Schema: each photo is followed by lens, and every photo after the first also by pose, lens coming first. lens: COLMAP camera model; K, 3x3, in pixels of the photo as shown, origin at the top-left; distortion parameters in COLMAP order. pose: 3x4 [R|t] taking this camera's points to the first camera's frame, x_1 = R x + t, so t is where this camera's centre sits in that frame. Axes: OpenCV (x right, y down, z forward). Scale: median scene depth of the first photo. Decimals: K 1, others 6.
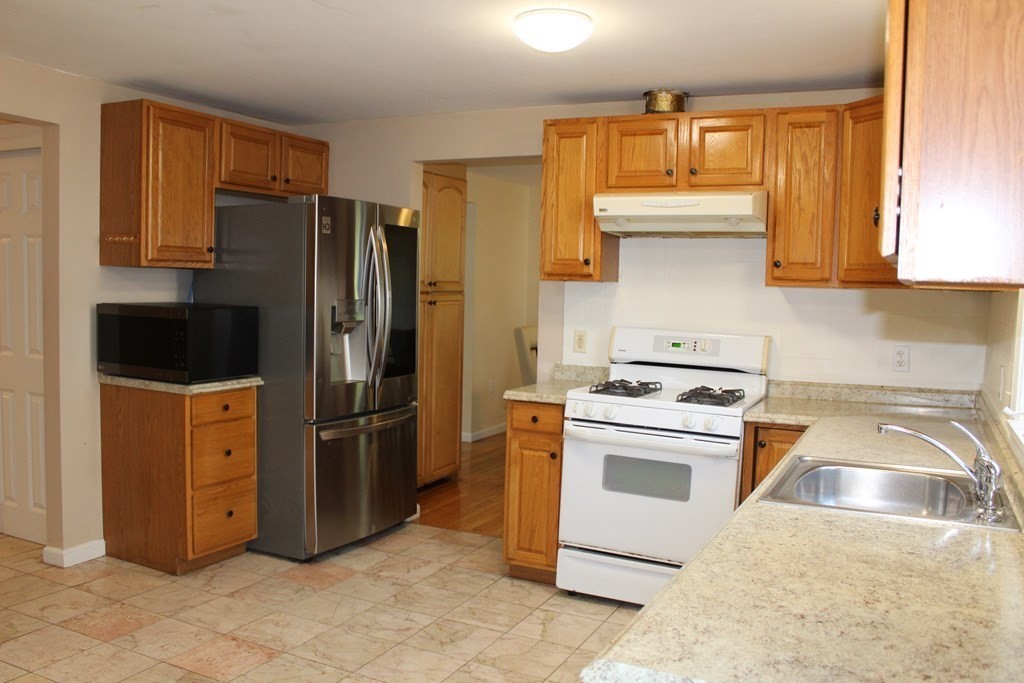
lens RADIAL K [[856.0, 0, 494.9], [0, 856.0, 355.6], [0, 0, 1]] dist [-0.174101, 0.149916]
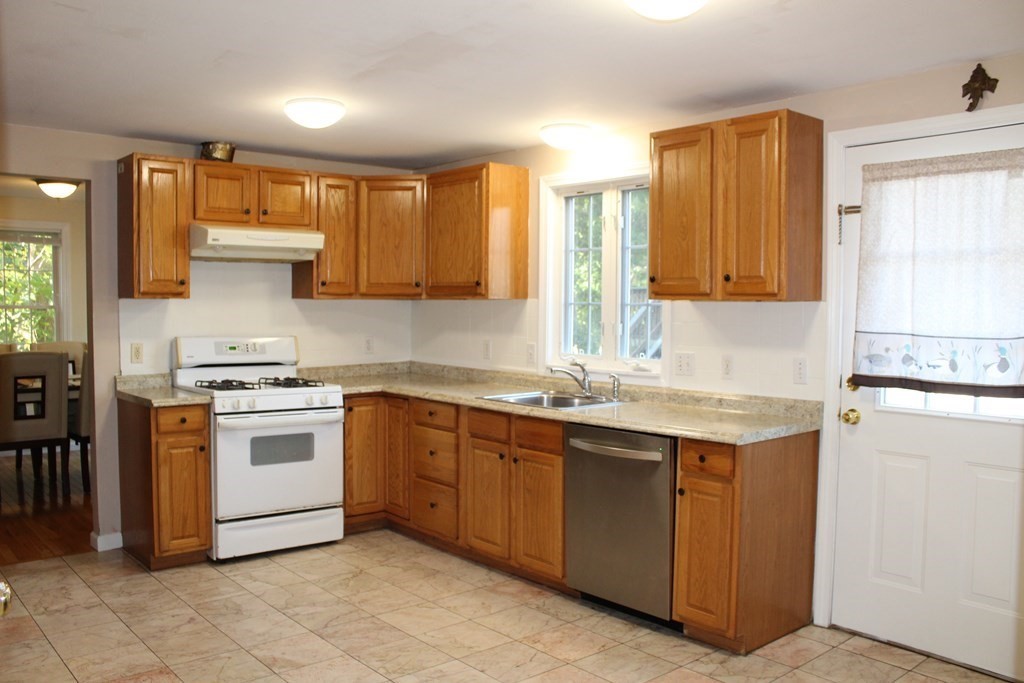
lens RADIAL K [[856.0, 0, 494.9], [0, 856.0, 355.6], [0, 0, 1]] dist [-0.174101, 0.149916]
pose [[0.387680, -0.077252, 0.918551, -0.810388], [0.078828, 0.995610, 0.050463, -0.035524], [-0.918417, 0.052844, 0.392068, 0.172872]]
